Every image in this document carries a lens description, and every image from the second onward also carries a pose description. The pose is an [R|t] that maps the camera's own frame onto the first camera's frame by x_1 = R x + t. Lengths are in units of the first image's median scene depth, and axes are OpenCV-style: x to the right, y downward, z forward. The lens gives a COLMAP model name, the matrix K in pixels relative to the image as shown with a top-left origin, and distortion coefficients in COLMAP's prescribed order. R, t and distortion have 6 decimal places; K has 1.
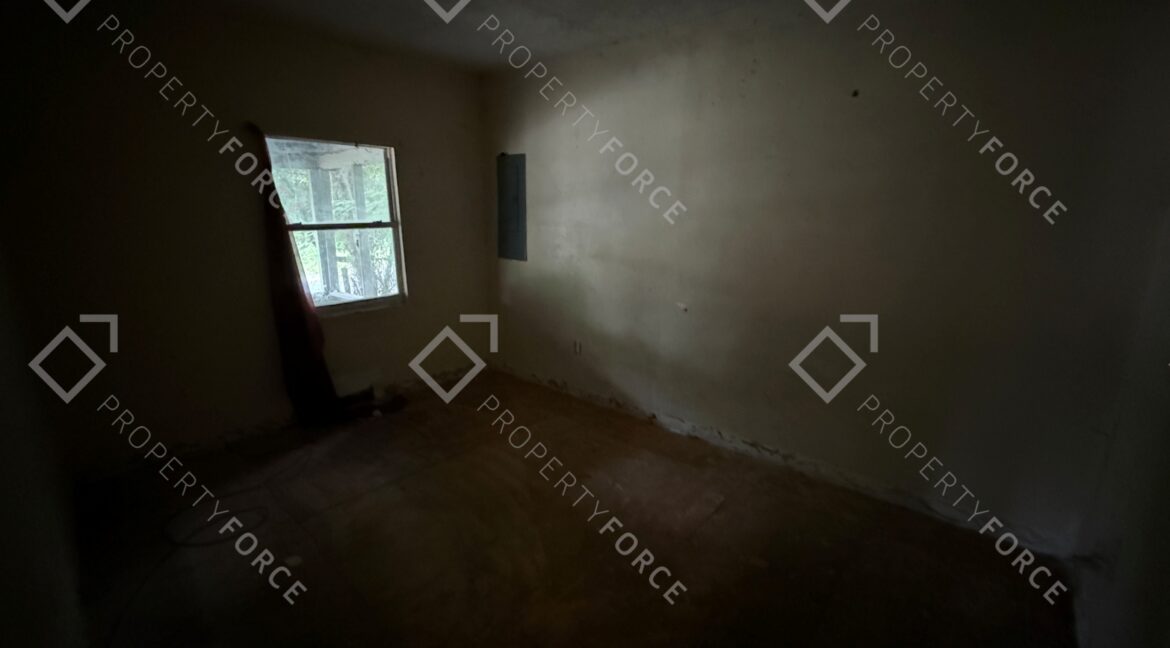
lens RADIAL K [[462.6, 0, 581.1], [0, 462.6, 323.7], [0, 0, 1]] dist [-0.000351, -0.000035]
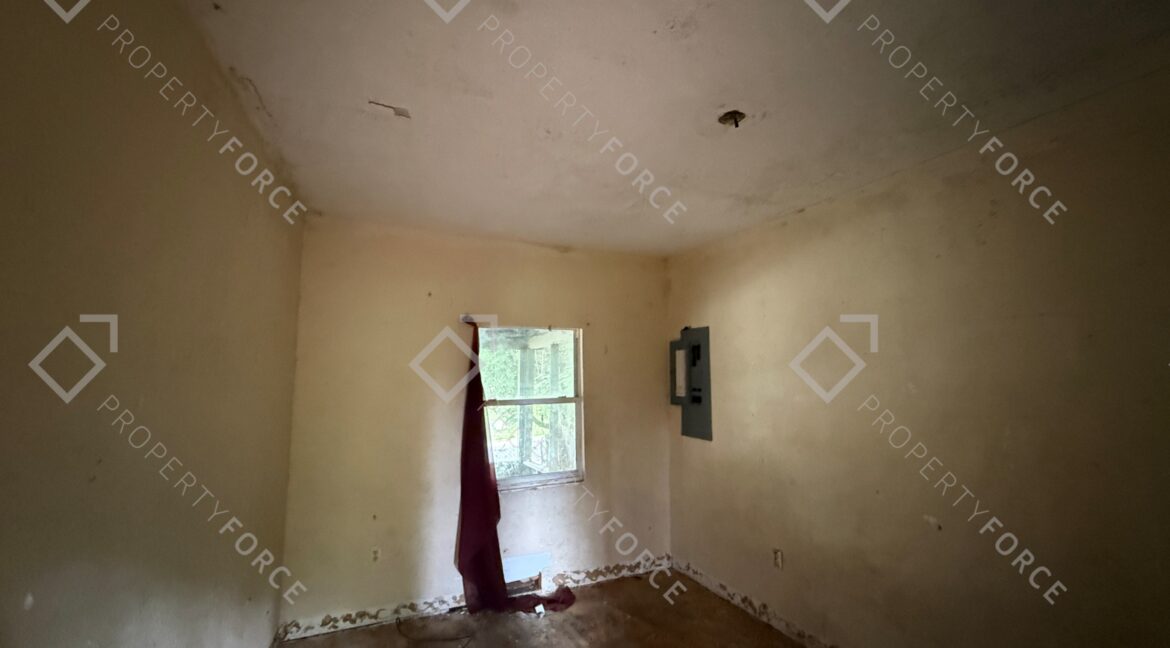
lens RADIAL K [[462.6, 0, 584.2], [0, 462.6, 325.8], [0, 0, 1]] dist [-0.000351, -0.000035]
pose [[0.912932, -0.060249, -0.403640, 0.032671], [-0.082694, 0.941218, -0.327521, -0.035797], [0.399646, 0.332383, 0.854286, 0.083163]]
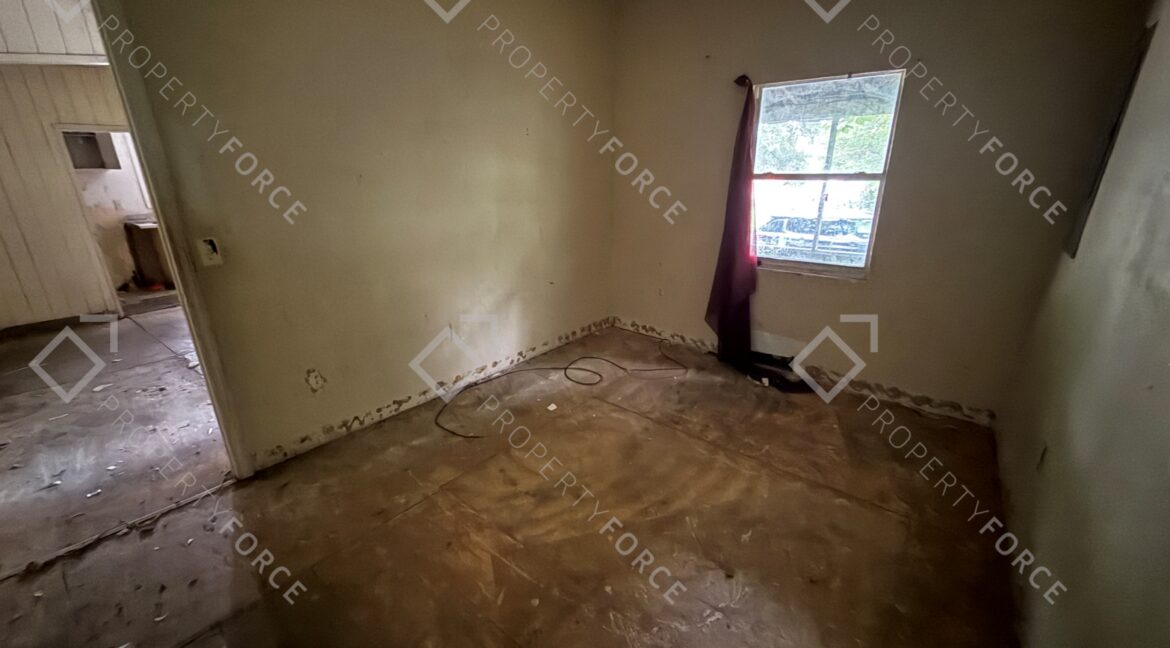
lens RADIAL K [[462.6, 0, 580.9], [0, 462.6, 325.5], [0, 0, 1]] dist [-0.000351, -0.000035]
pose [[0.036530, 0.329171, -0.943564, 0.389660], [-0.224363, 0.922791, 0.313238, -0.119422], [0.973821, 0.200258, 0.107563, 0.500789]]
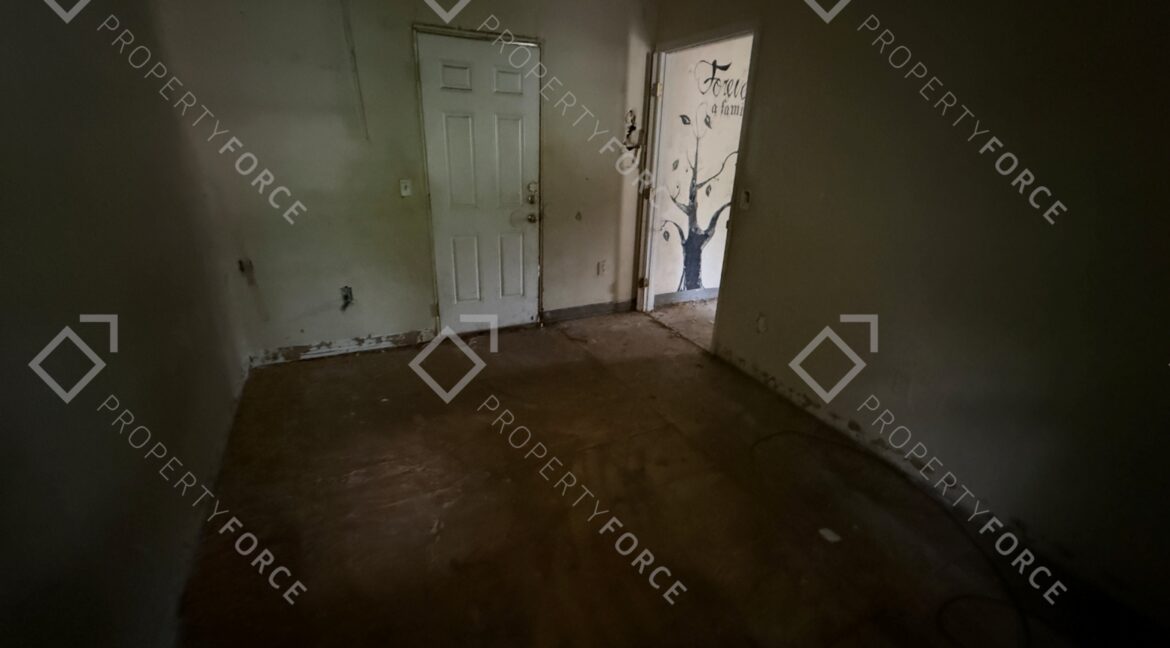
lens RADIAL K [[462.6, 0, 583.7], [0, 462.6, 323.2], [0, 0, 1]] dist [-0.000351, -0.000035]
pose [[-0.926048, -0.161649, 0.341034, -0.212923], [0.063023, 0.824706, 0.562040, -0.217629], [-0.372106, 0.541969, -0.753530, 0.924530]]
